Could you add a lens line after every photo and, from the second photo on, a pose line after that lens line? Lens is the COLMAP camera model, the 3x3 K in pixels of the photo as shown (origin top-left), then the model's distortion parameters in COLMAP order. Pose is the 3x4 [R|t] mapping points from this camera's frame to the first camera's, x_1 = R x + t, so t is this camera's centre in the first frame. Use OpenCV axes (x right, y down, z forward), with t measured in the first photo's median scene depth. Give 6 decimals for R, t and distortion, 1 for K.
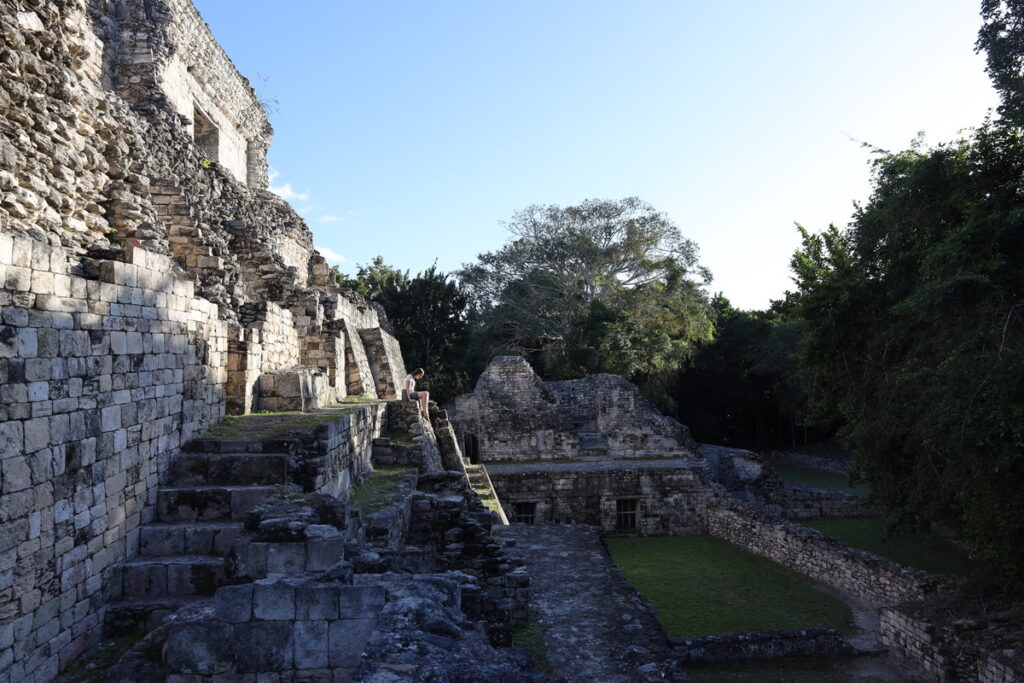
lens RADIAL K [[700.0, 0, 513.4], [0, 700.0, 342.0], [0, 0, 1]] dist [-0.006353, 0.008019]
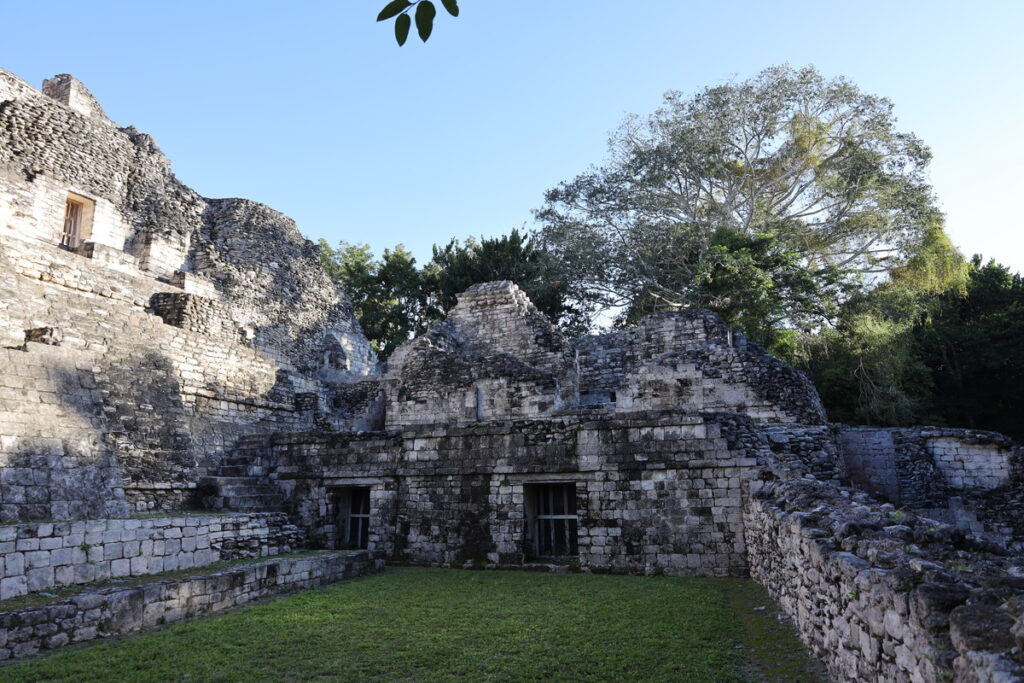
lens RADIAL K [[700.0, 0, 510.6], [0, 700.0, 341.1], [0, 0, 1]] dist [-0.006353, 0.008019]
pose [[0.892638, -0.087492, -0.442202, 0.343452], [0.026355, 0.989435, -0.142564, 0.197647], [0.450003, 0.115604, 0.885513, 0.585890]]
